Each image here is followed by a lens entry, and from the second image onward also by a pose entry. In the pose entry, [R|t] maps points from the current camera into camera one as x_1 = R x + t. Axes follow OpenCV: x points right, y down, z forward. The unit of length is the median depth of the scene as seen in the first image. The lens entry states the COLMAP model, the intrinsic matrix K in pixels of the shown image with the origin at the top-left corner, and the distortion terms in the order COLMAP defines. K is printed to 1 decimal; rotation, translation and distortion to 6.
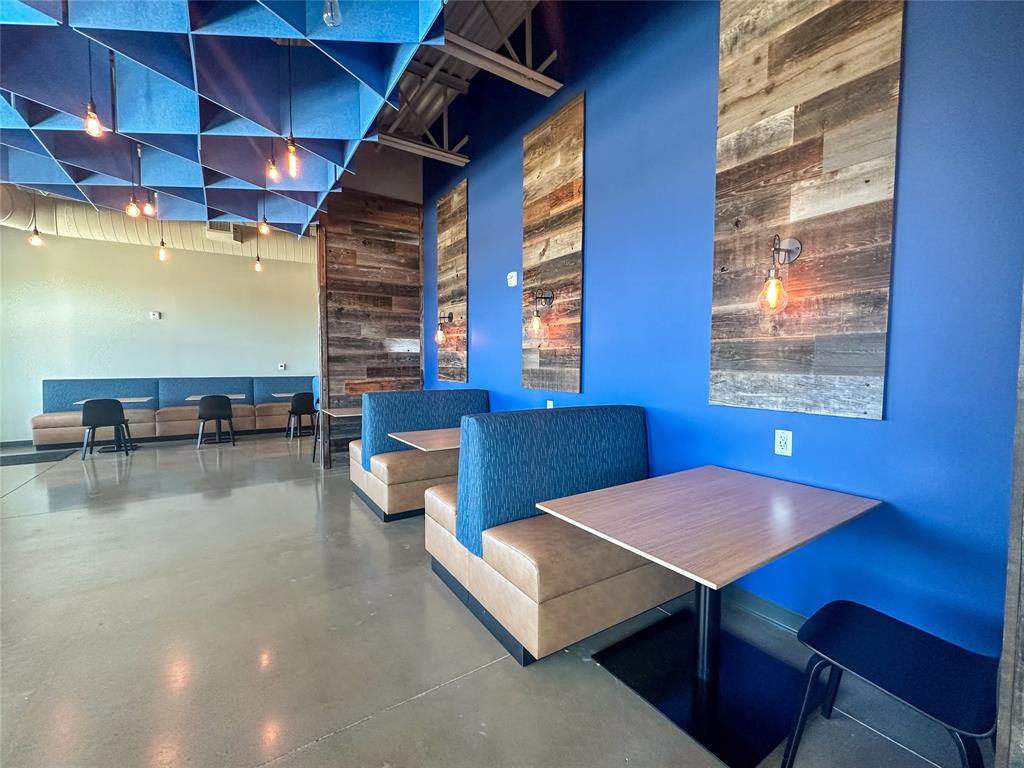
lens RADIAL K [[408.3, 0, 512.0], [0, 408.3, 384.0], [0, 0, 1]] dist [-0.001578, -0.000309]
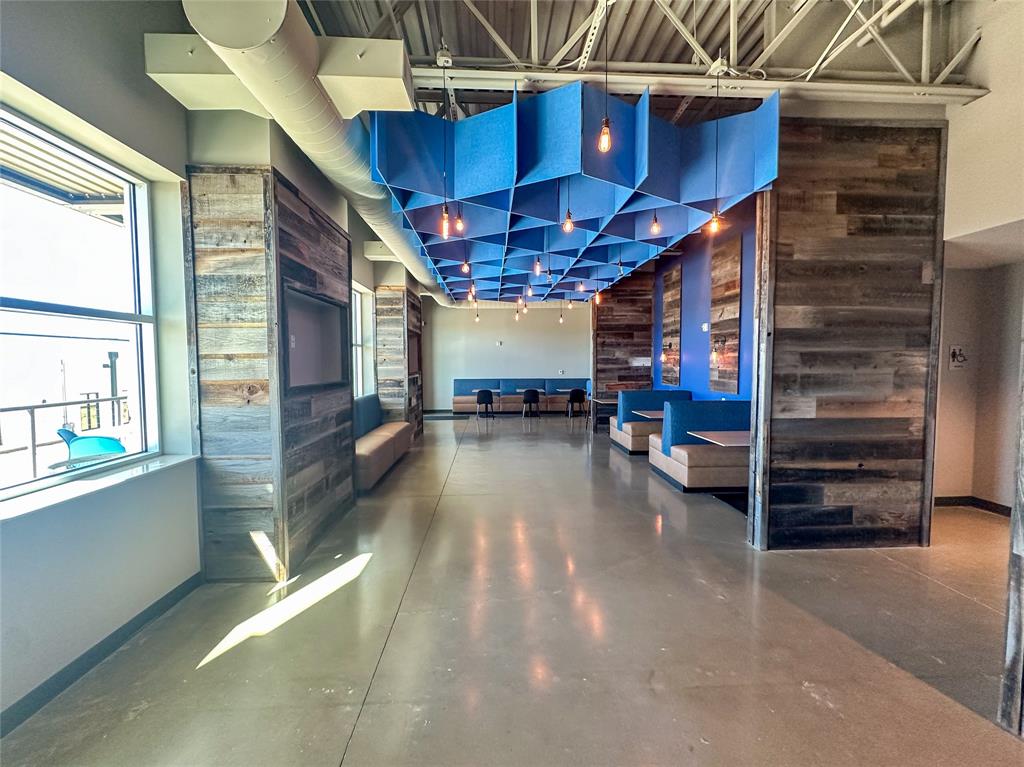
lens RADIAL K [[408.3, 0, 512.0], [0, 408.3, 383.5], [0, 0, 1]] dist [-0.001578, -0.000309]
pose [[0.846654, 0.019283, -0.531795, 0.178980], [-0.016891, 0.999814, 0.009362, -0.016669], [0.531876, 0.001056, 0.846822, -0.693911]]
